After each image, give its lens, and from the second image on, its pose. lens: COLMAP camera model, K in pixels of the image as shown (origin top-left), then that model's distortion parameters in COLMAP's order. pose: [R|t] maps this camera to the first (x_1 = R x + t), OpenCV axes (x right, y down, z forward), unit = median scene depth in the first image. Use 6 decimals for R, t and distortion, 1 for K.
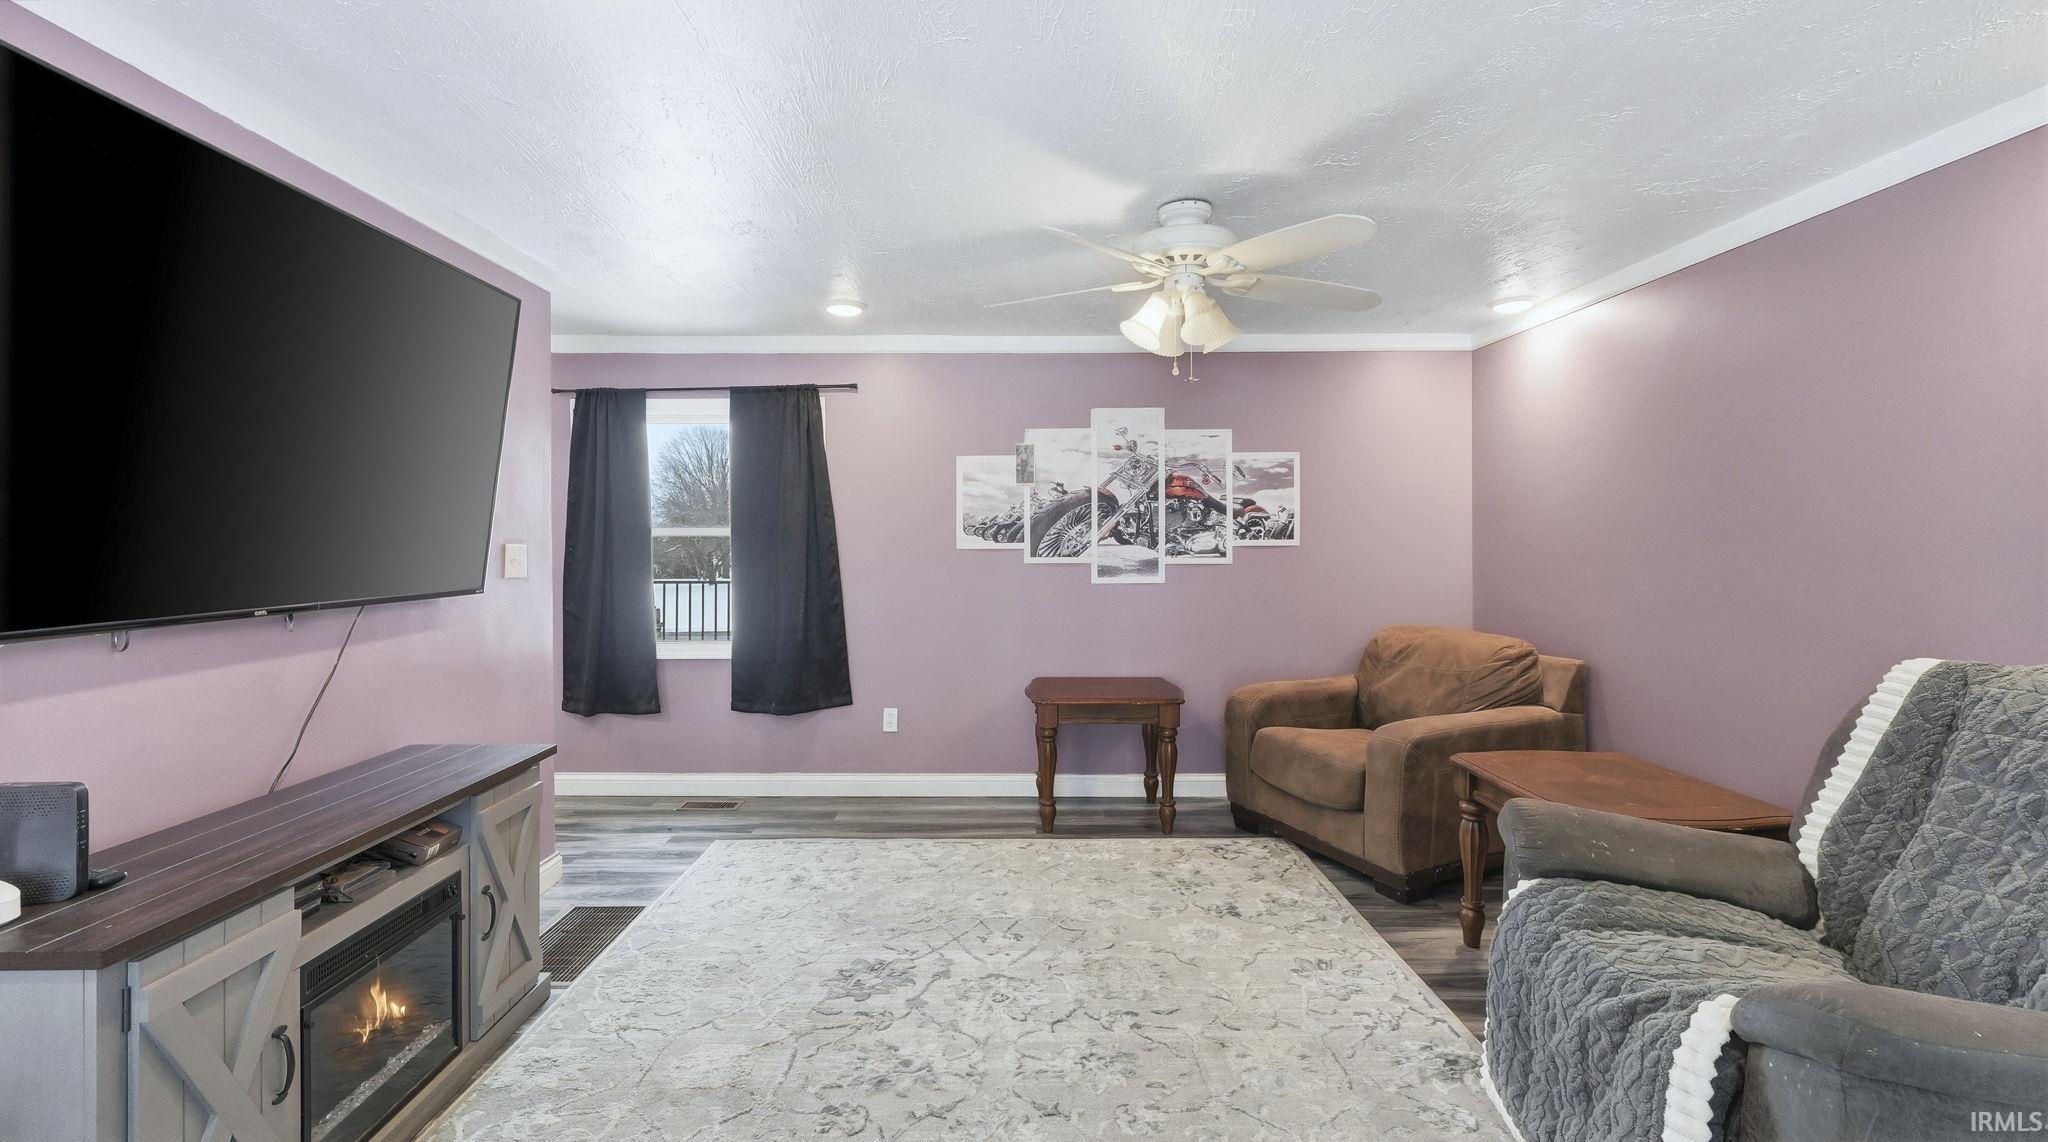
lens RADIAL K [[846.5, 0, 1006.2], [0, 846.5, 551.8], [0, 0, 1]] dist [-0.007133, 0.000454]
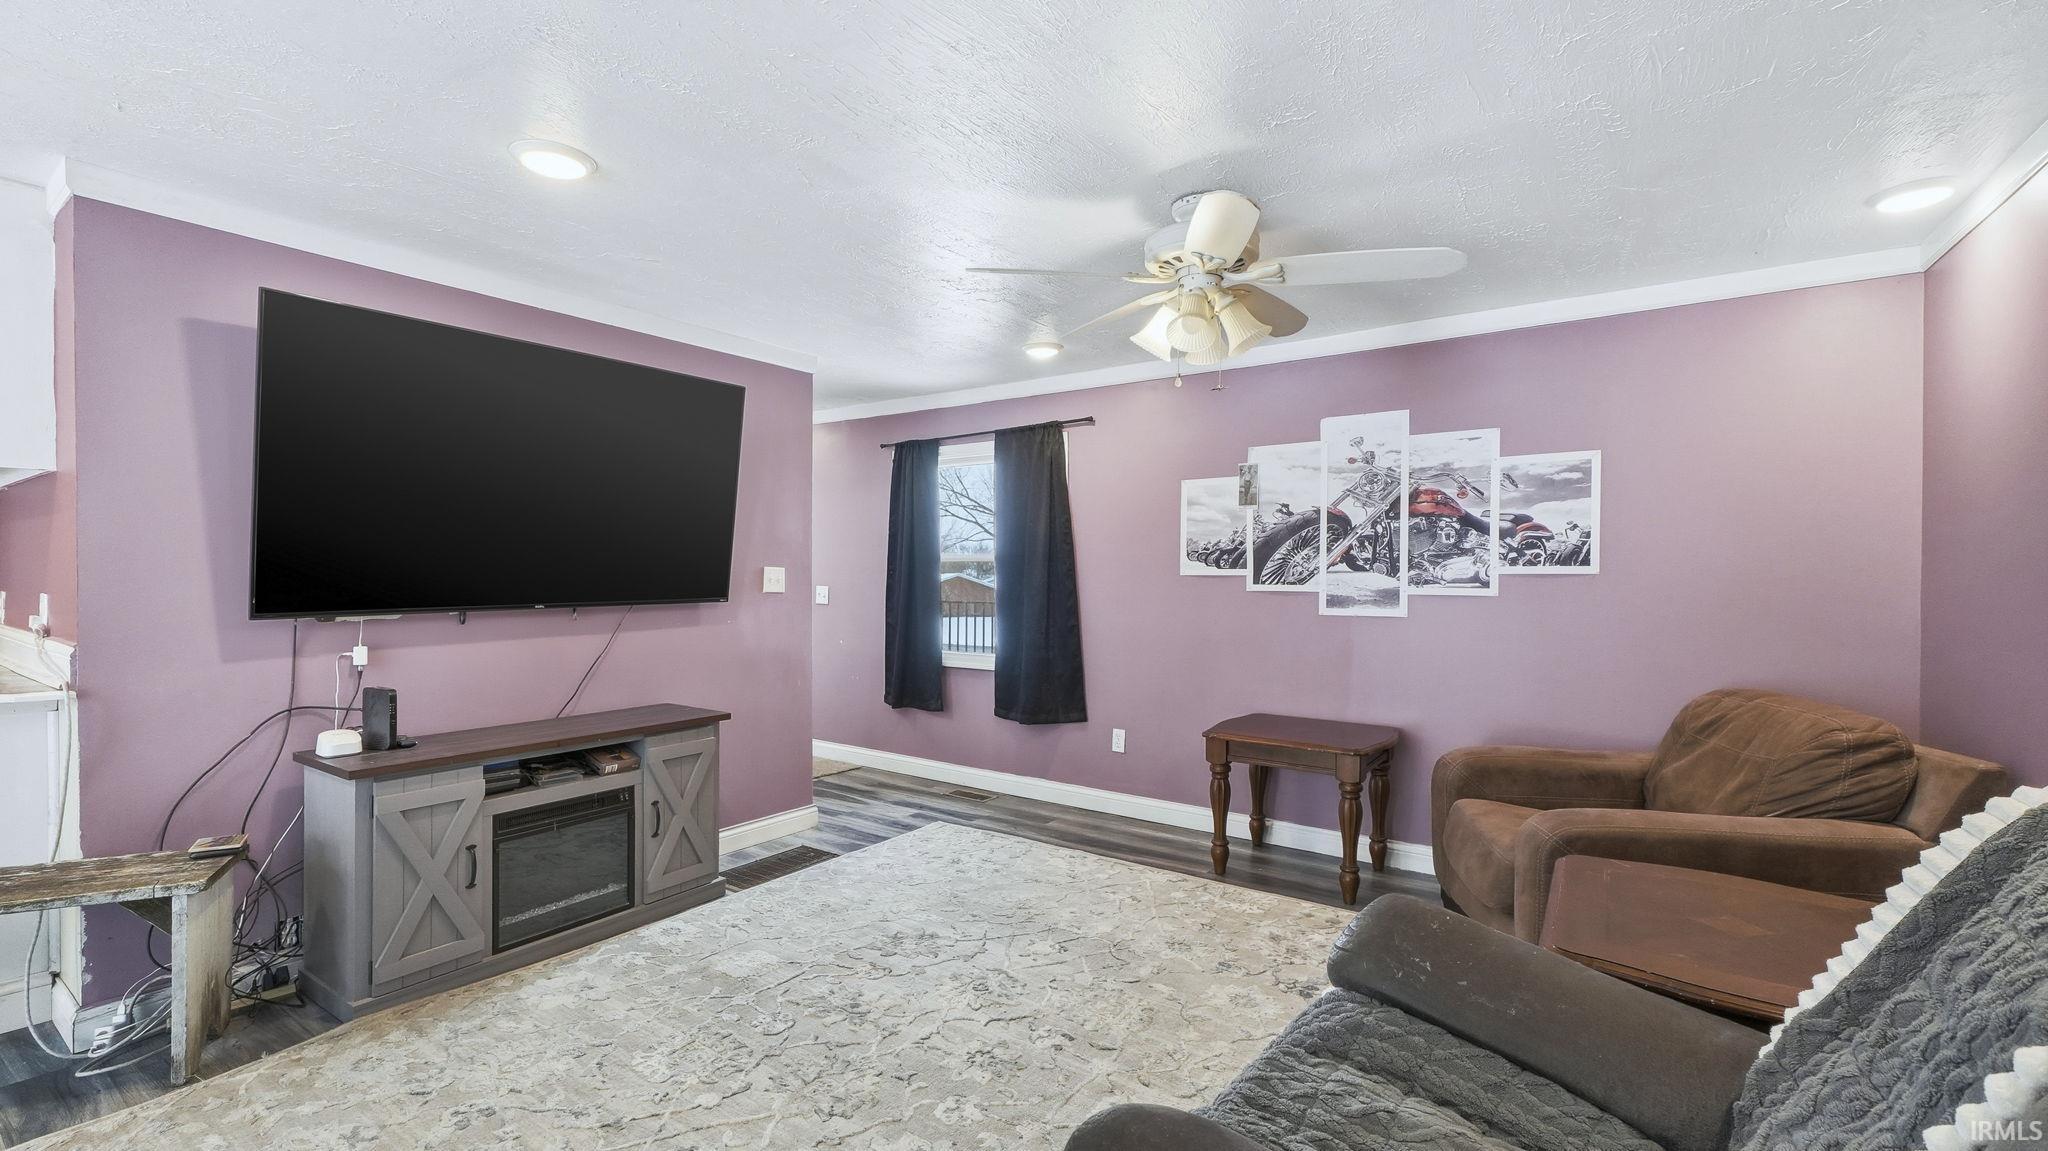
lens RADIAL K [[860.4, 0, 1019.7], [0, 860.4, 591.6], [0, 0, 1]] dist [-0.000364, -0.001232]
pose [[0.819923, 0.018429, -0.572177, 0.366743], [-0.012469, 0.999820, 0.014334, 0.003892], [0.572338, -0.004618, 0.820005, 0.073714]]
